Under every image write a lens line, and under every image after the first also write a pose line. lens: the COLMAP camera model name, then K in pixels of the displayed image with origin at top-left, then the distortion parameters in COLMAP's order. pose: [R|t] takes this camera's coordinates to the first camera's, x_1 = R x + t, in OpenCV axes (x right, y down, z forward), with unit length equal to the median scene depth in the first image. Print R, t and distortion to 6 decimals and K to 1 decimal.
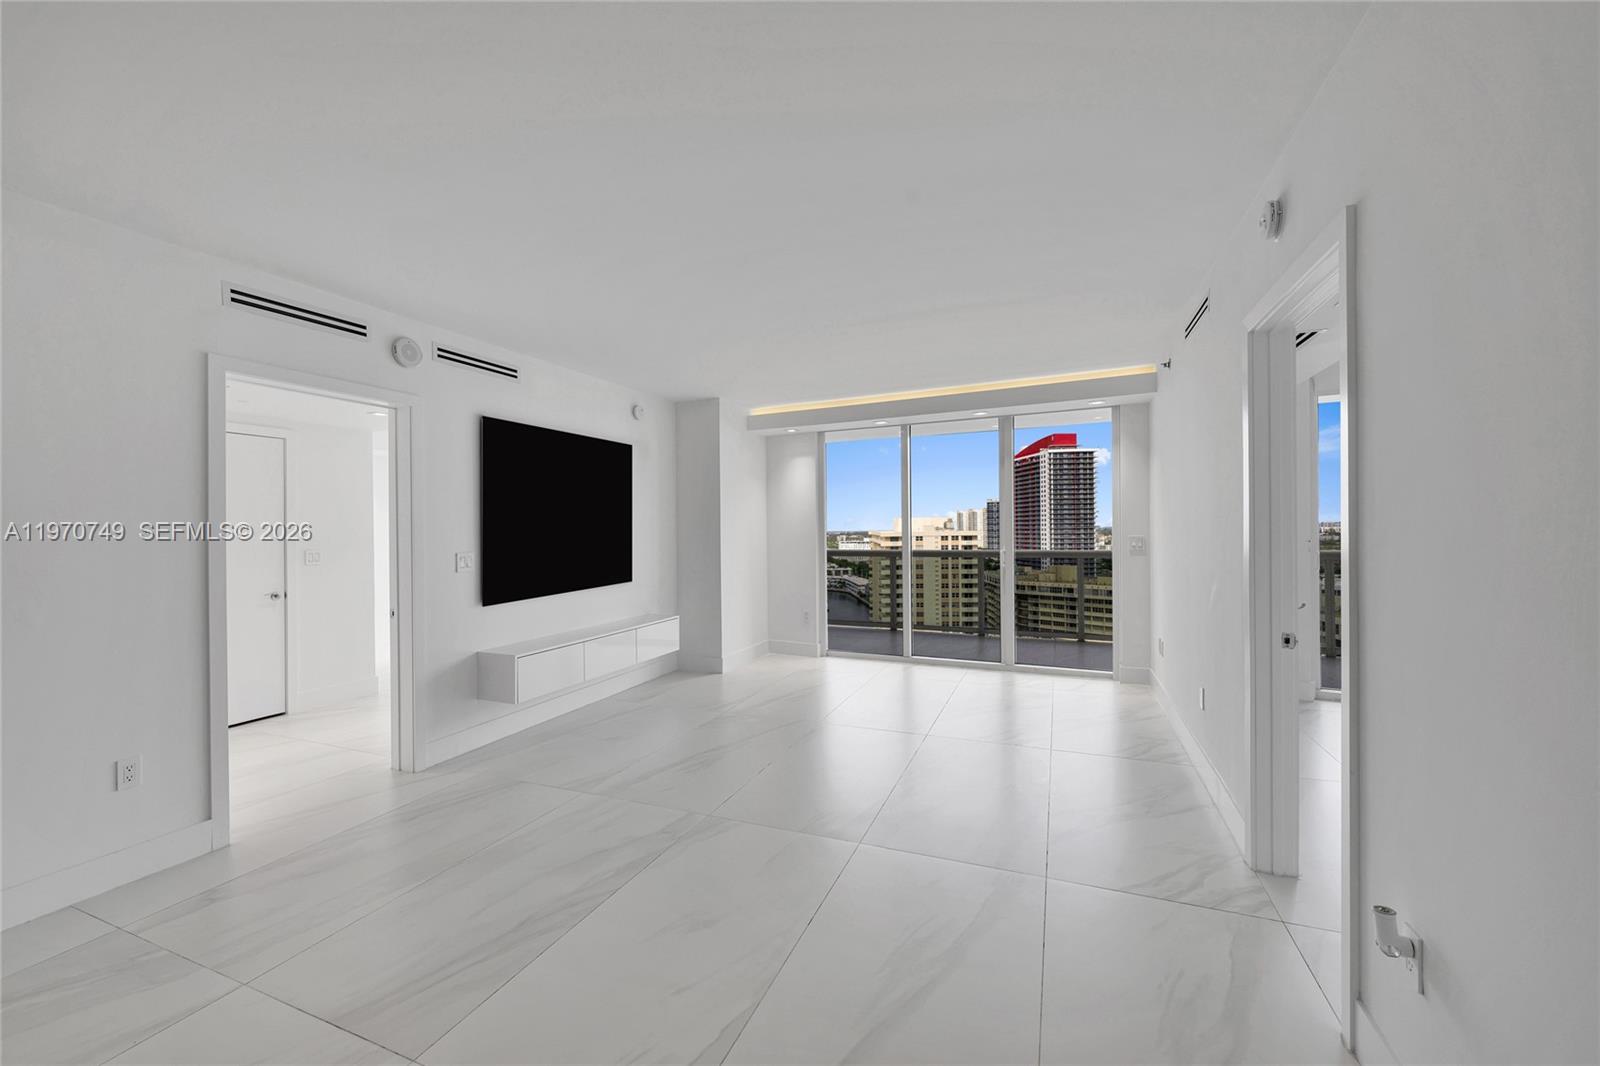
lens RADIAL K [[634.8, 0, 794.0], [0, 634.8, 530.4], [0, 0, 1]] dist [-0.000229, -0.000019]
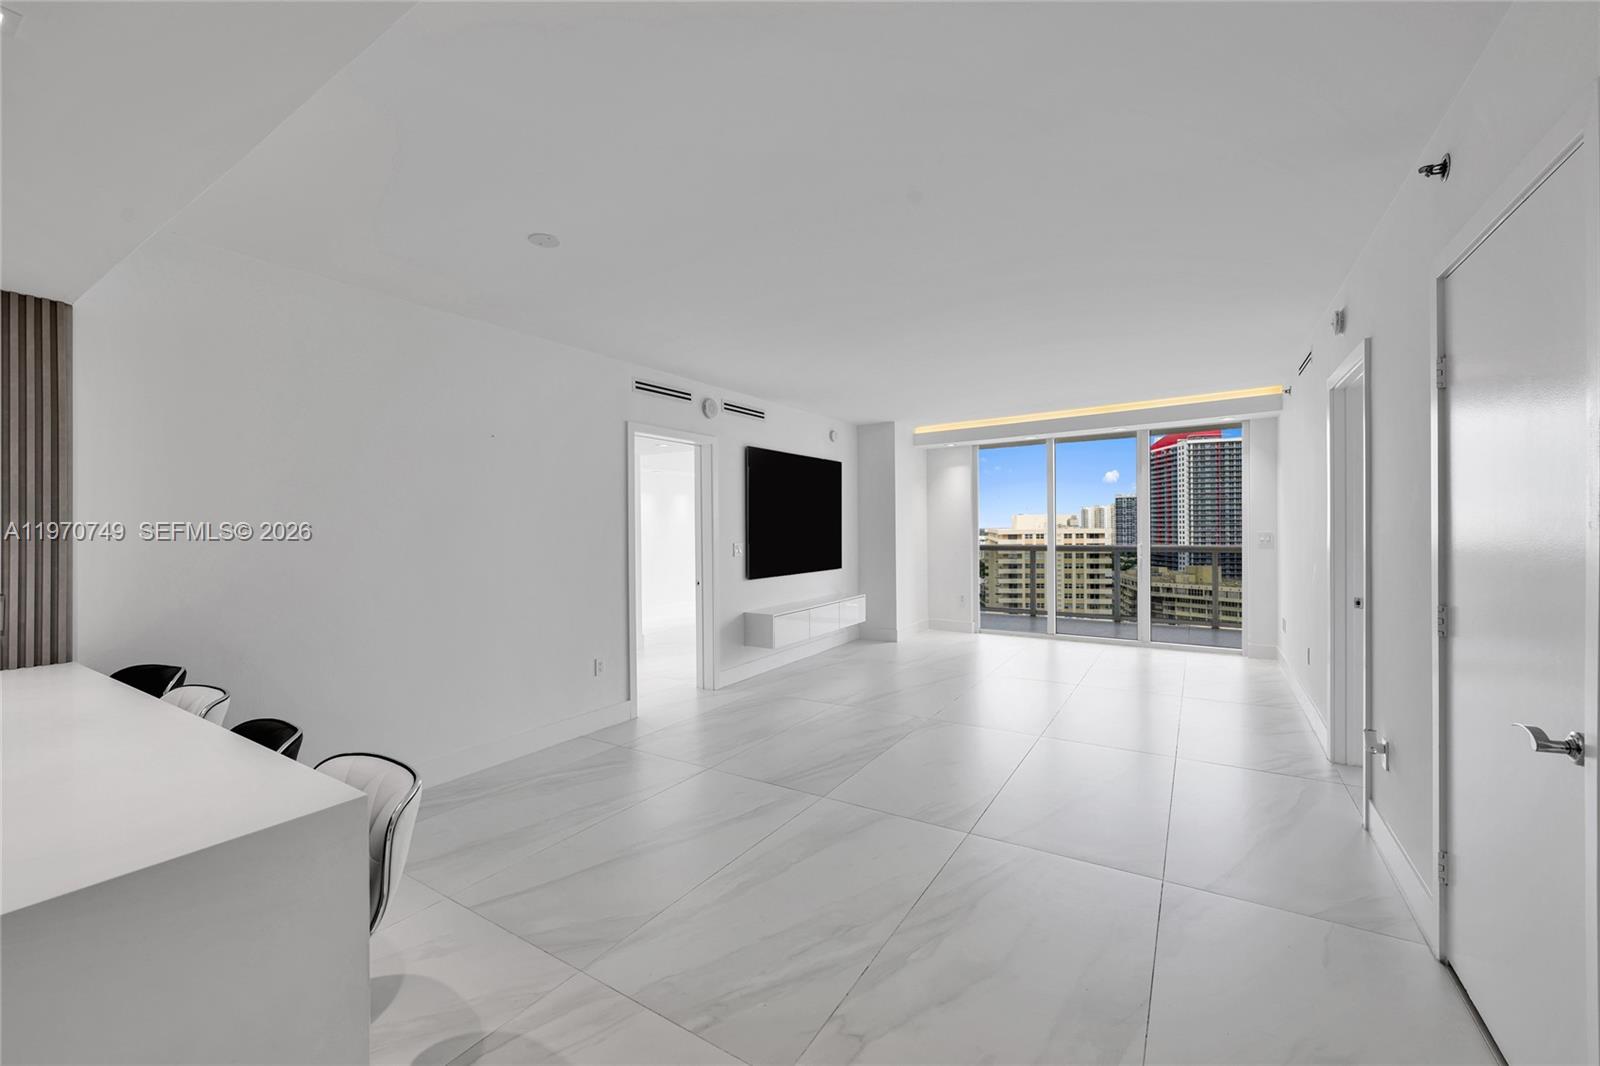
lens RADIAL K [[634.0, 0, 789.9], [0, 634.0, 532.5], [0, 0, 1]] dist [-0.001524, -0.000111]
pose [[0.984009, 0.000652, -0.178119, -0.086187], [0.000567, 0.999977, 0.006793, 0.000780], [0.178119, -0.006785, 0.983986, -0.233361]]
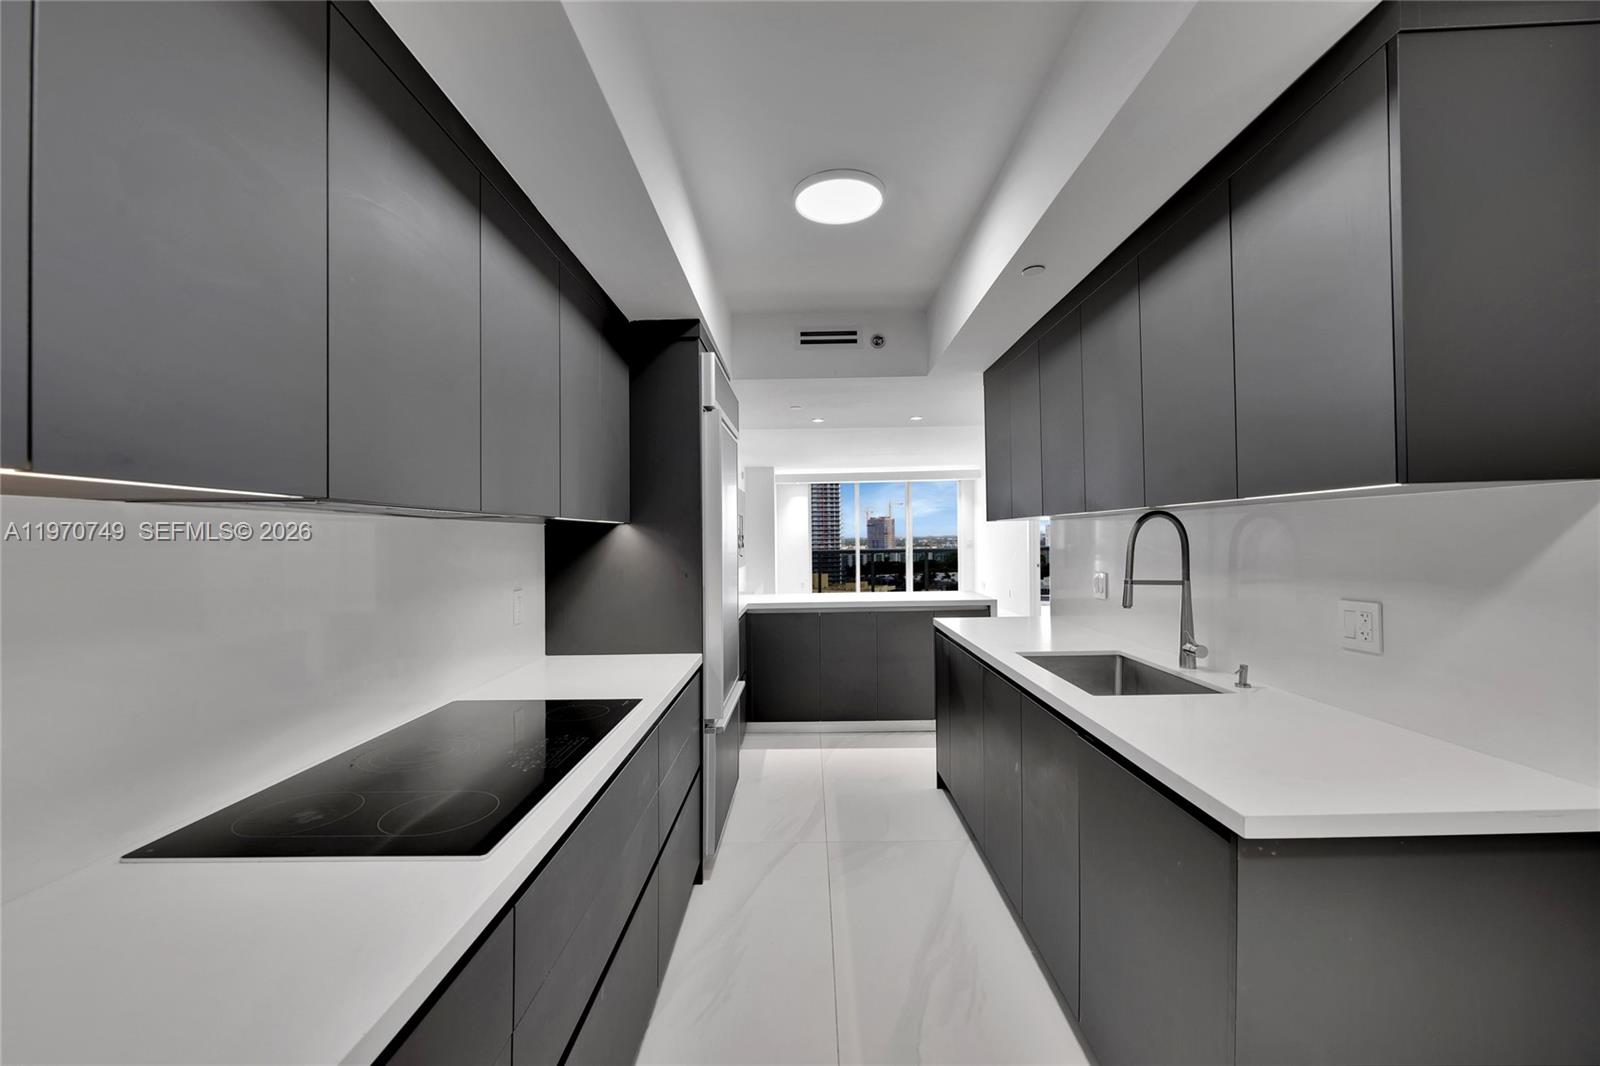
lens RADIAL K [[669.3, 0, 789.4], [0, 669.3, 532.8], [0, 0, 1]] dist [-0.004444, -0.000647]
pose [[0.930798, -0.000853, 0.365532, -0.705734], [0.005961, 0.999900, -0.012845, 0.009238], [-0.365484, 0.014135, 0.930710, -0.744514]]
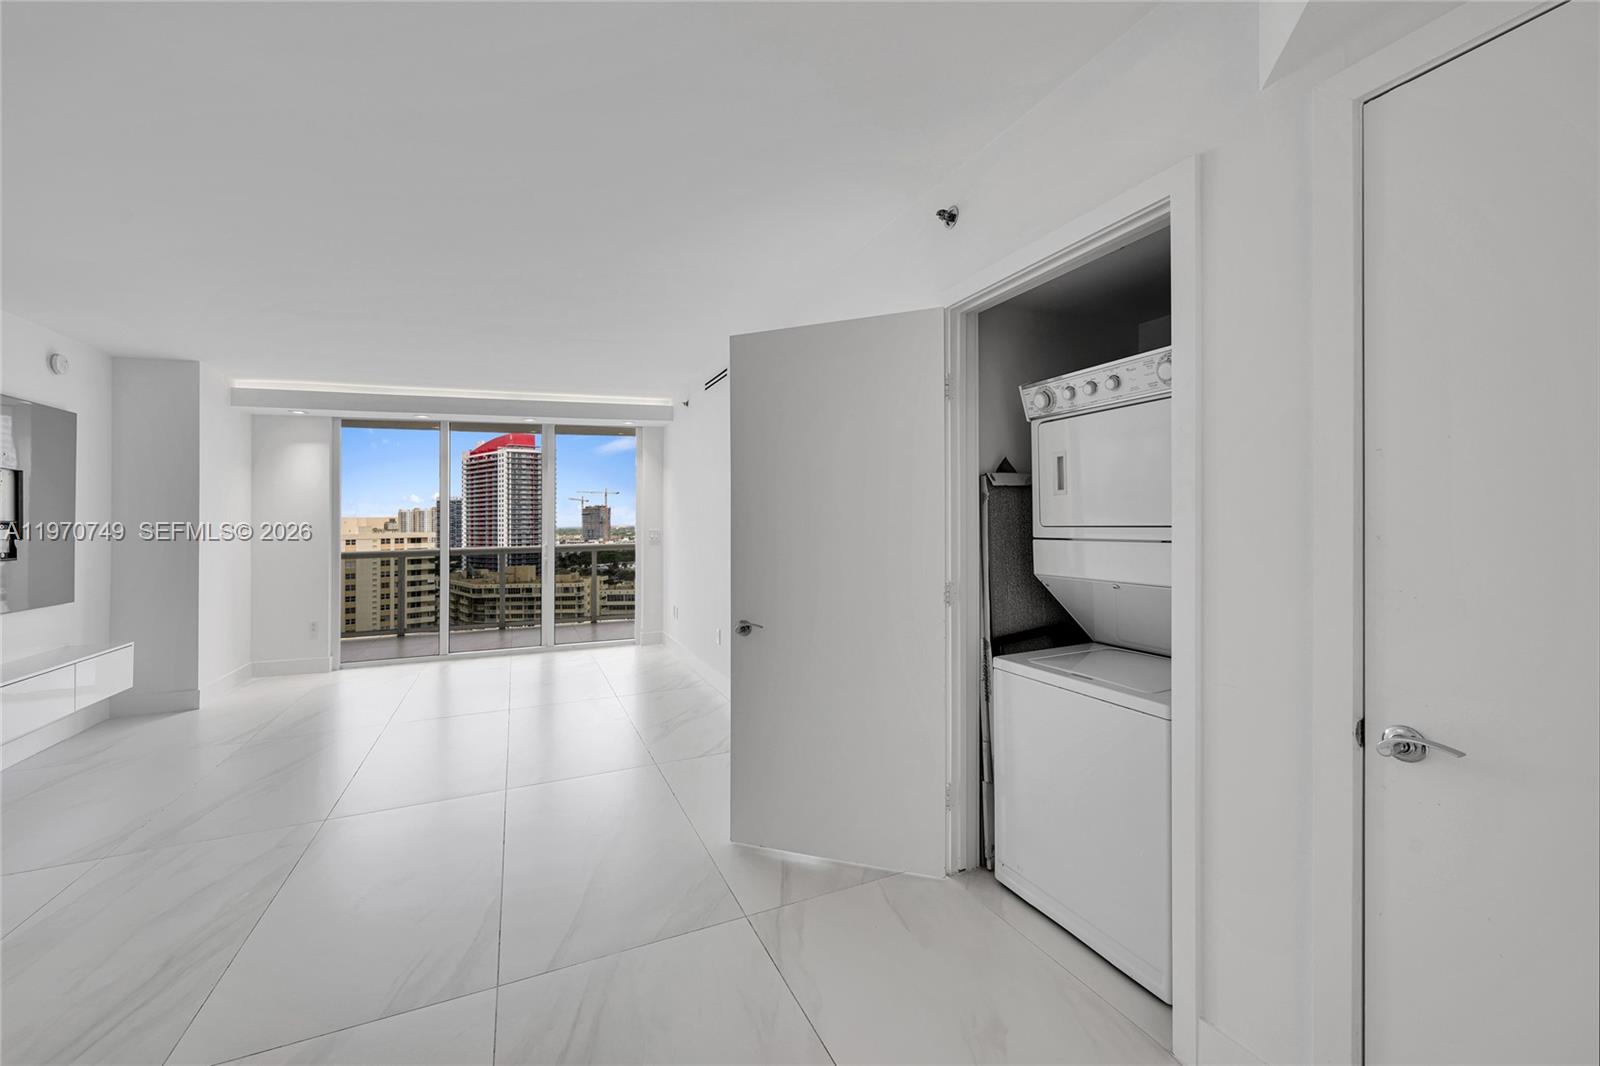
lens RADIAL K [[638.3, 0, 793.5], [0, 638.3, 504.8], [0, 0, 1]] dist [0.000557, 0.000140]
pose [[0.690933, 0.017517, 0.722706, -0.157770], [0.011882, 0.999296, -0.035580, 0.007022], [-0.722821, 0.033171, 0.690239, -0.079157]]
